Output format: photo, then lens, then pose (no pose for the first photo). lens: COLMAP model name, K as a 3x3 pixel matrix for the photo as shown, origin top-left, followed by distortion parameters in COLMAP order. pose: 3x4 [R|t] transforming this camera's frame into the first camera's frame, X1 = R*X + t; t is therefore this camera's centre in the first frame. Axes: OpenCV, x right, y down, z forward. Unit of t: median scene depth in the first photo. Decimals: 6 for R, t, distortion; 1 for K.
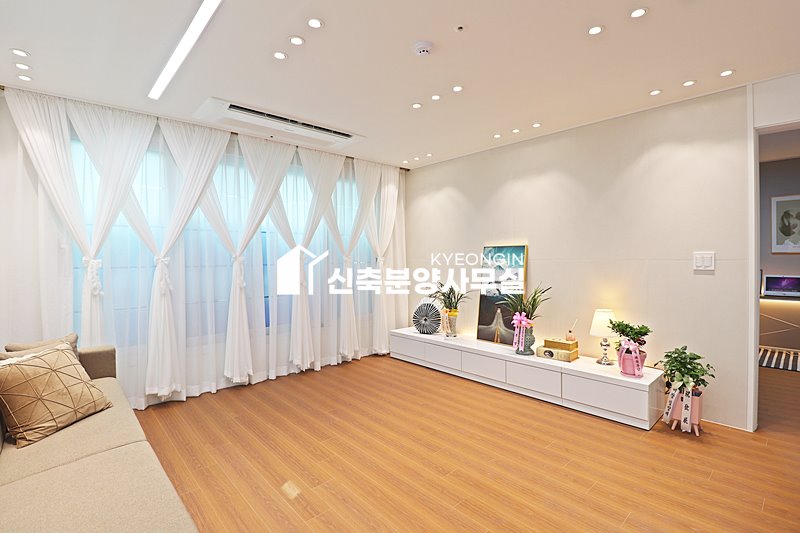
lens RADIAL K [[375.0, 0, 400.9], [0, 375.0, 260.4], [0, 0, 1]] dist [0.001499, -0.012120]
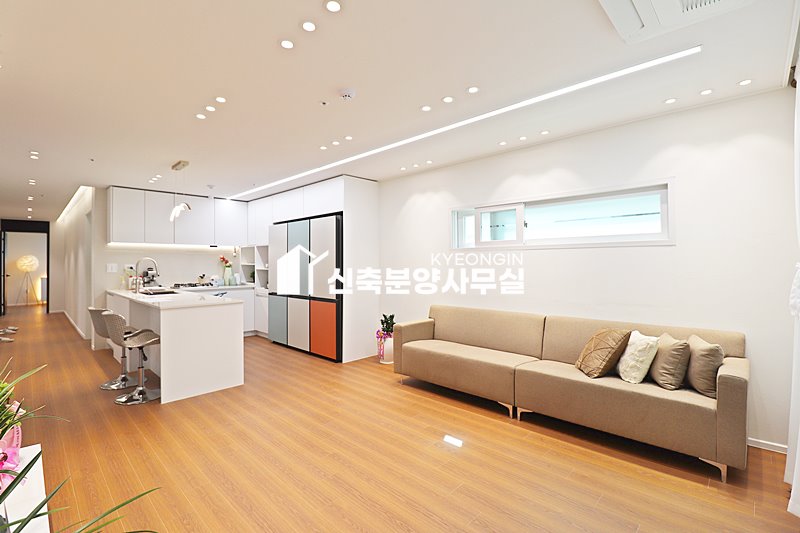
lens RADIAL K [[370.1, 0, 400.8], [0, 370.1, 260.8], [0, 0, 1]] dist [-0.003880, -0.012352]
pose [[-0.998134, 0.013770, -0.059495, -0.019650], [0.013563, 0.999901, 0.003866, -0.021558], [0.059542, 0.003052, -0.998221, 1.332667]]
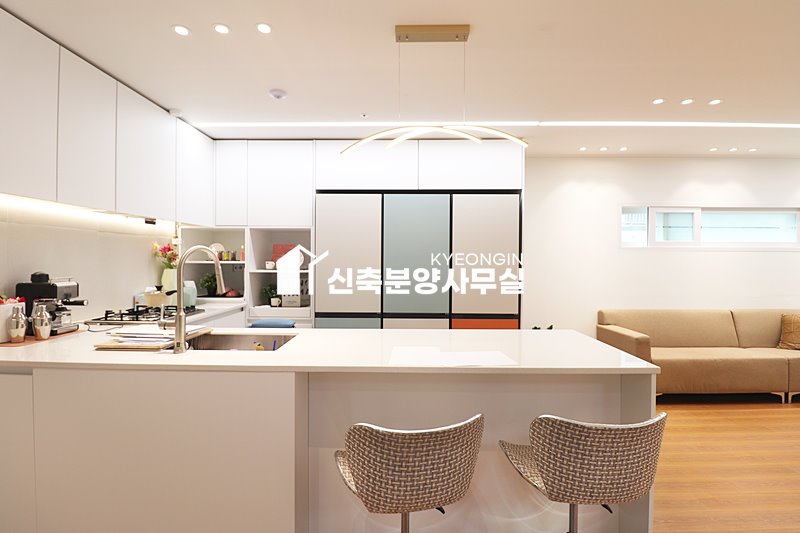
lens RADIAL K [[370.1, 0, 400.8], [0, 370.1, 260.8], [0, 0, 1]] dist [-0.003880, -0.012352]
pose [[-0.688218, 0.009740, -0.725439, 1.044803], [-0.005158, 0.999819, 0.018317, -0.030396], [0.725486, 0.016348, -0.688043, 0.398675]]
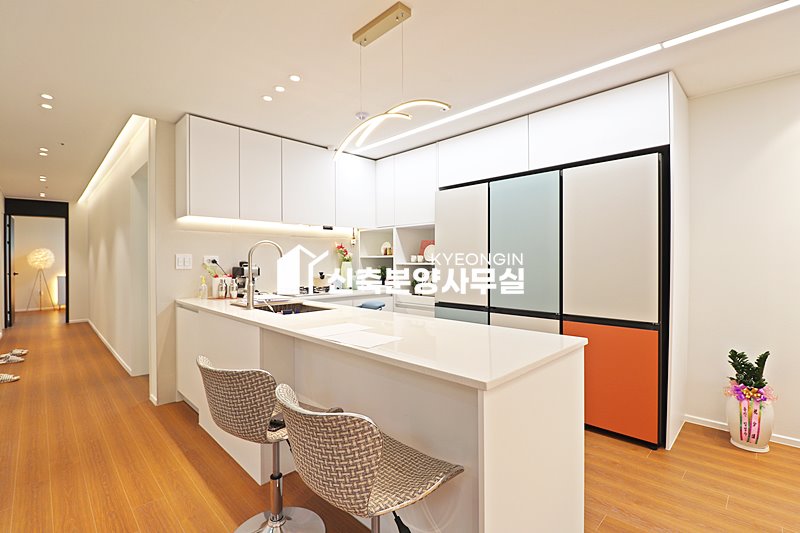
lens RADIAL K [[369.3, 0, 401.0], [0, 369.3, 261.8], [0, 0, 1]] dist [0.001320, -0.015041]
pose [[-0.999133, 0.014588, -0.039000, 0.633069], [0.014070, 0.999810, 0.013523, -0.004359], [0.039190, 0.012962, -0.999148, 0.609378]]
